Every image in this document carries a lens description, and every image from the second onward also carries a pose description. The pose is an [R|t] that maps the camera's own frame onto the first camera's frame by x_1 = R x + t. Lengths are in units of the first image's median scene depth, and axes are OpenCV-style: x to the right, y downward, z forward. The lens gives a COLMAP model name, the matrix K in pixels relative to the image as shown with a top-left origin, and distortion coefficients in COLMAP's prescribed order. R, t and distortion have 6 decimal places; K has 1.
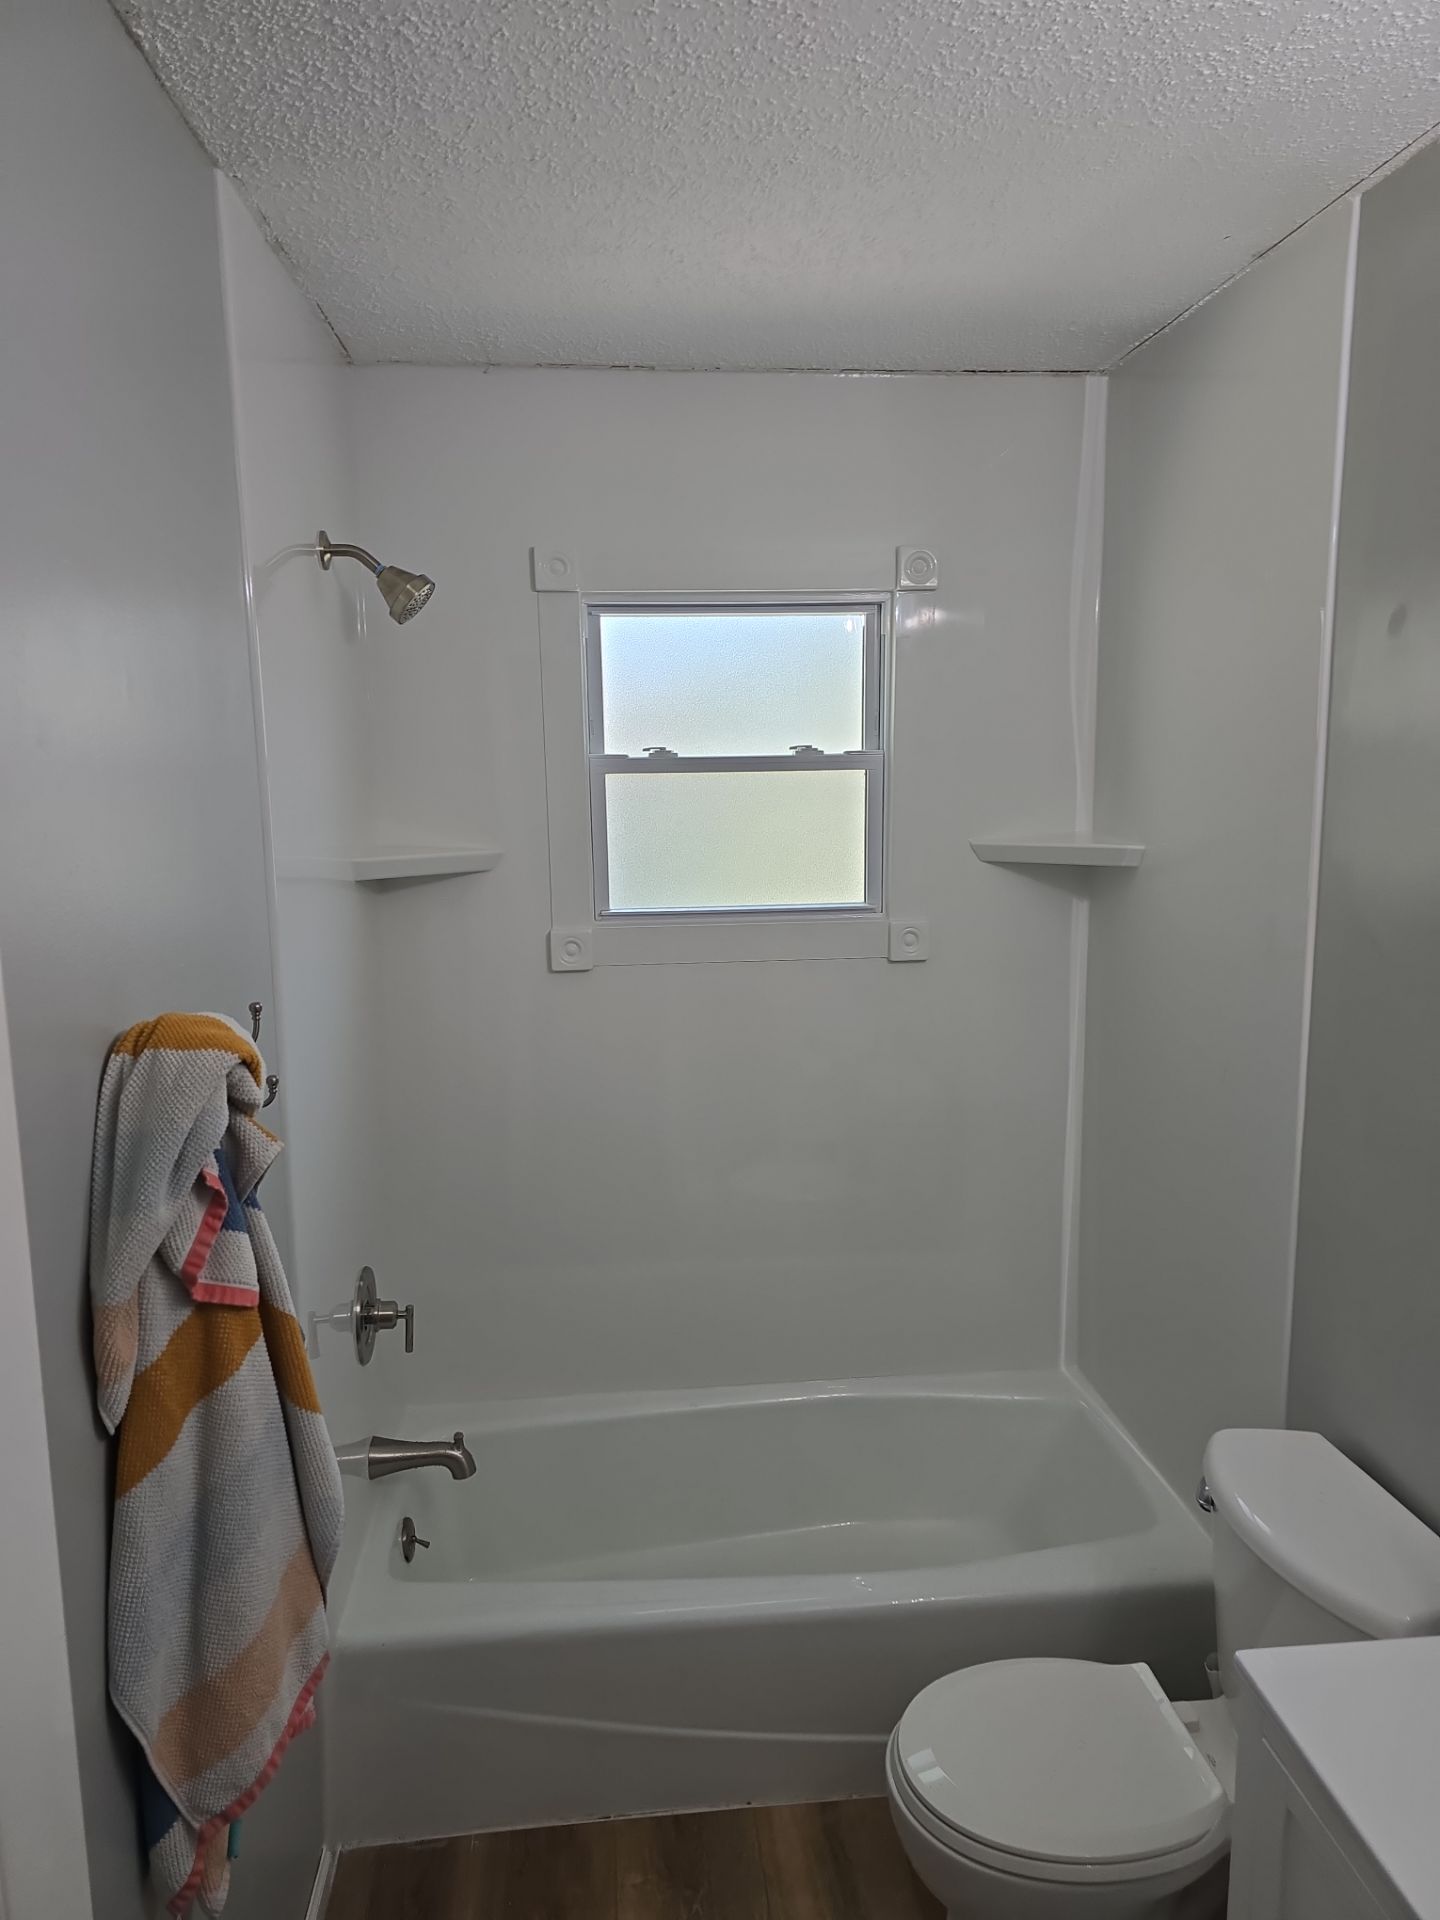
lens RADIAL K [[1244.6, 0, 720.0], [0, 1244.6, 960.0], [0, 0, 1]] dist [0.057430, -0.061794]
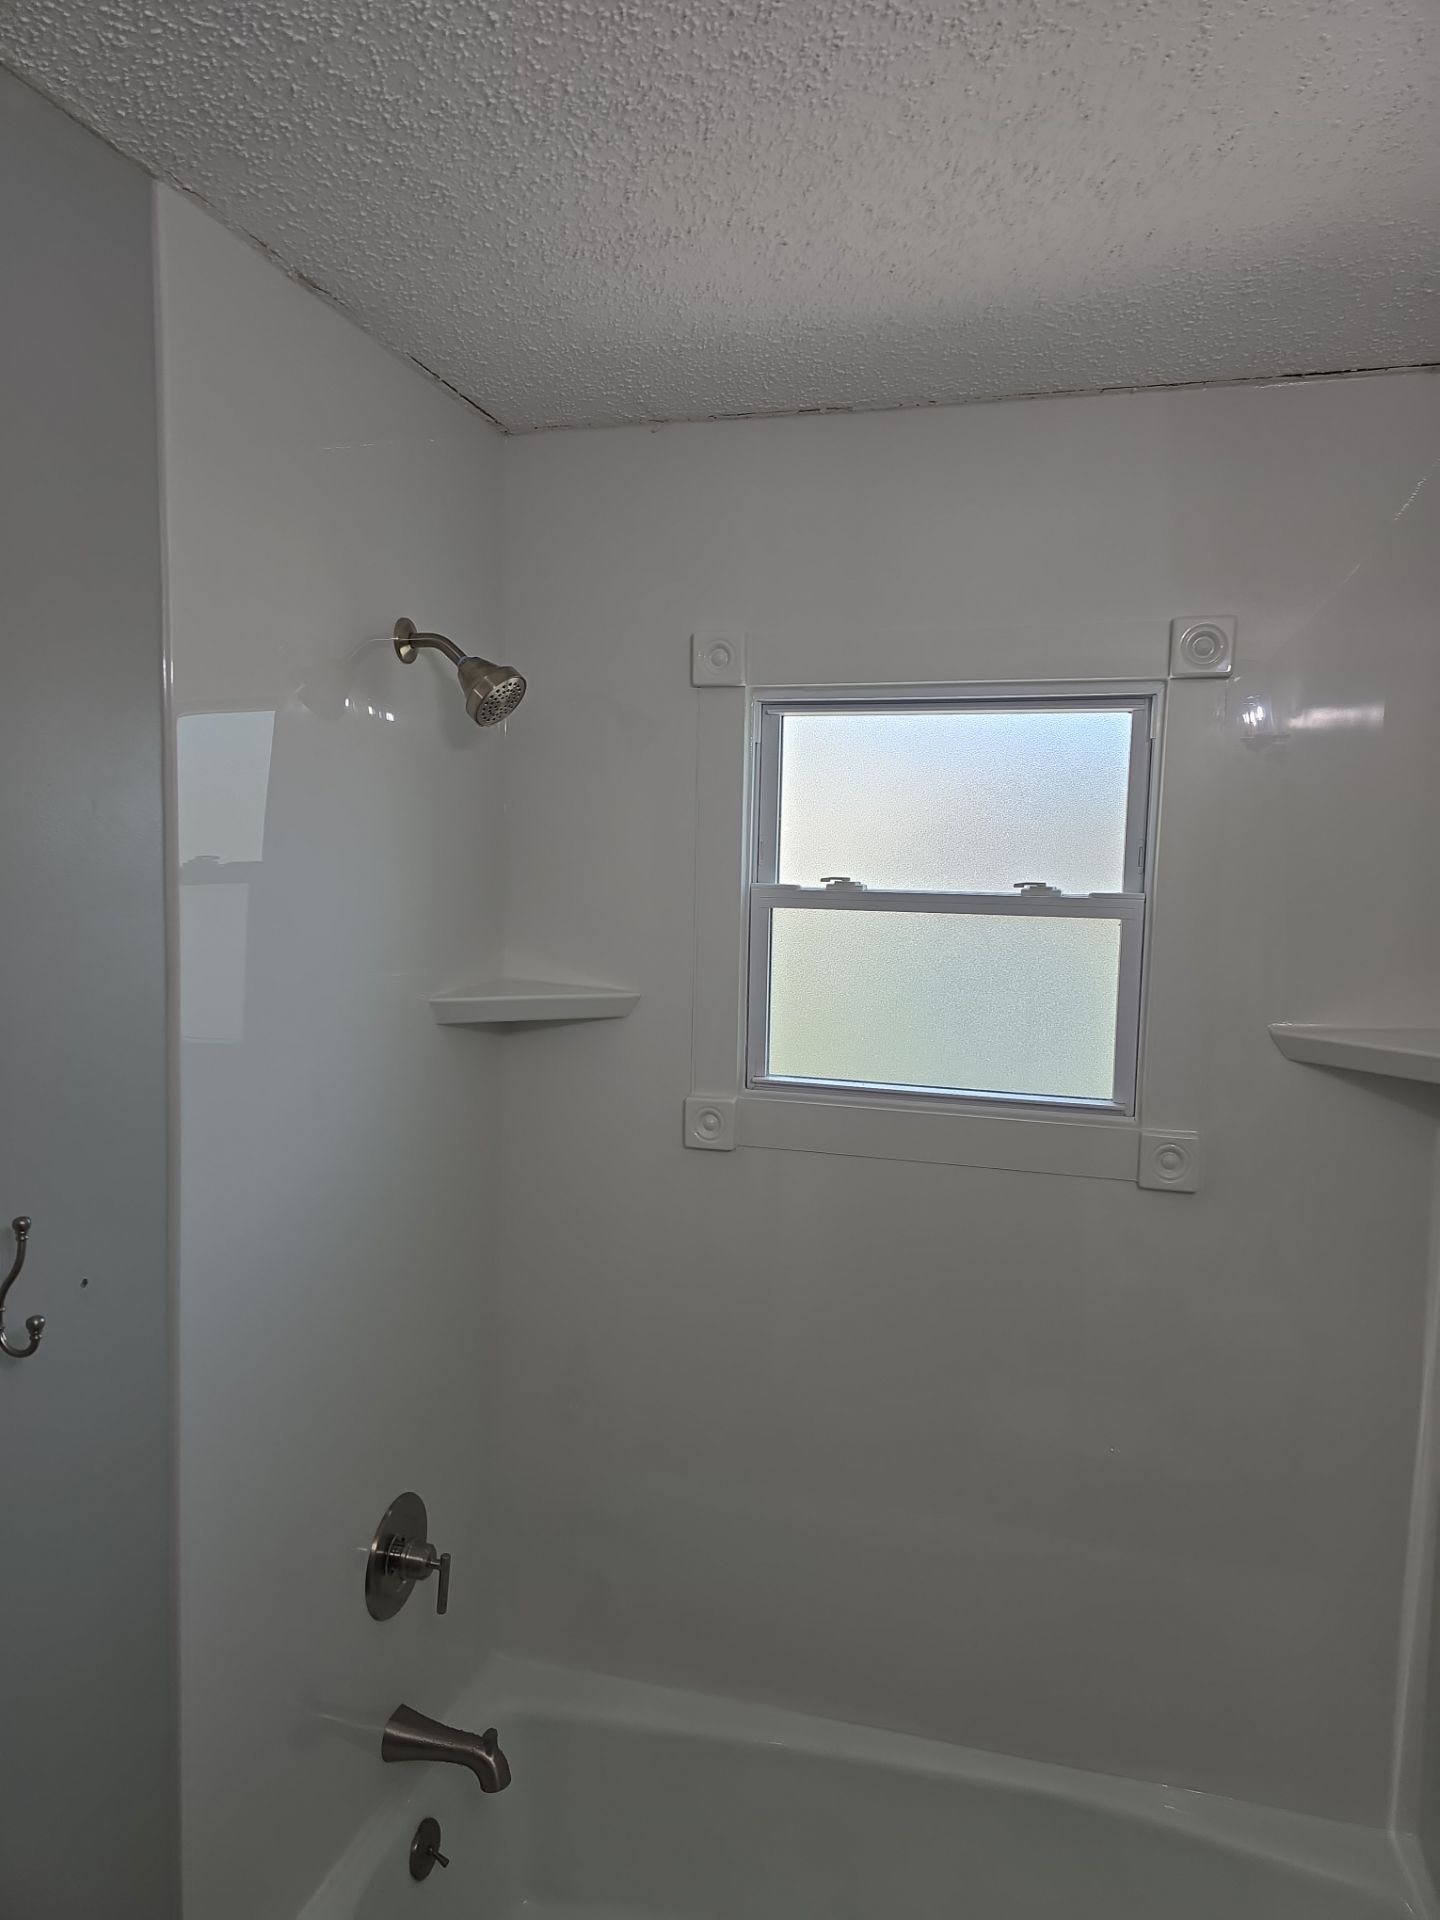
lens RADIAL K [[1244.6, 0, 720.0], [0, 1244.6, 960.0], [0, 0, 1]] dist [0.057430, -0.061794]
pose [[0.937565, 0.064921, -0.341697, 0.155136], [-0.091420, 0.993880, -0.062010, -0.064389], [0.335580, 0.089377, 0.937762, 0.245725]]
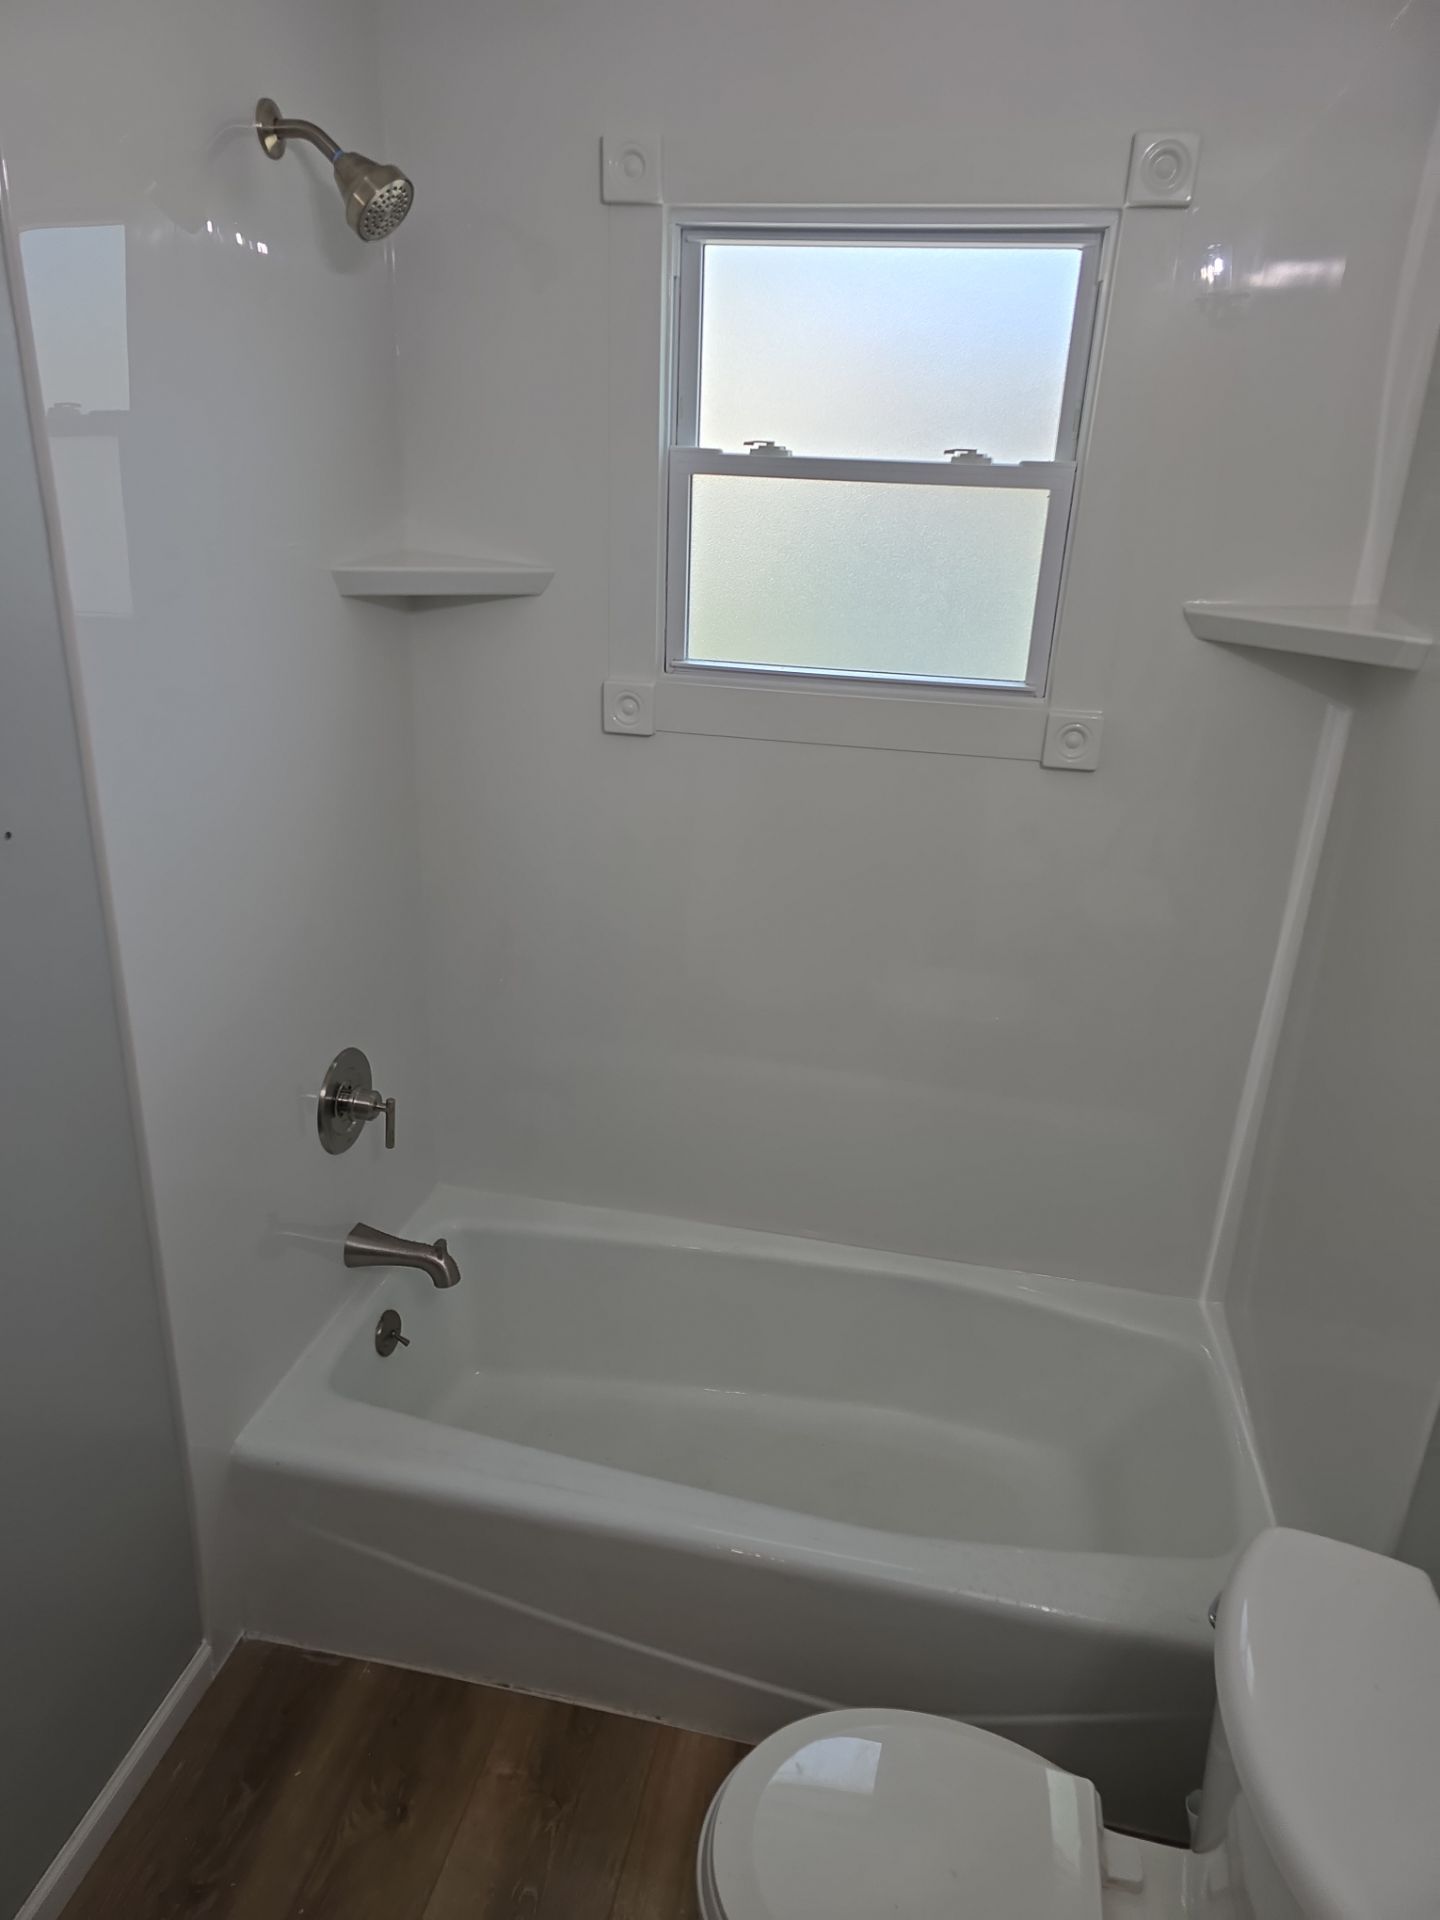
lens RADIAL K [[1244.6, 0, 720.0], [0, 1244.6, 960.0], [0, 0, 1]] dist [0.057430, -0.061794]
pose [[0.955645, 0.156409, -0.249555, 0.164313], [-0.099302, 0.968830, 0.226951, -0.038847], [0.277274, -0.192103, 0.941390, 0.233717]]
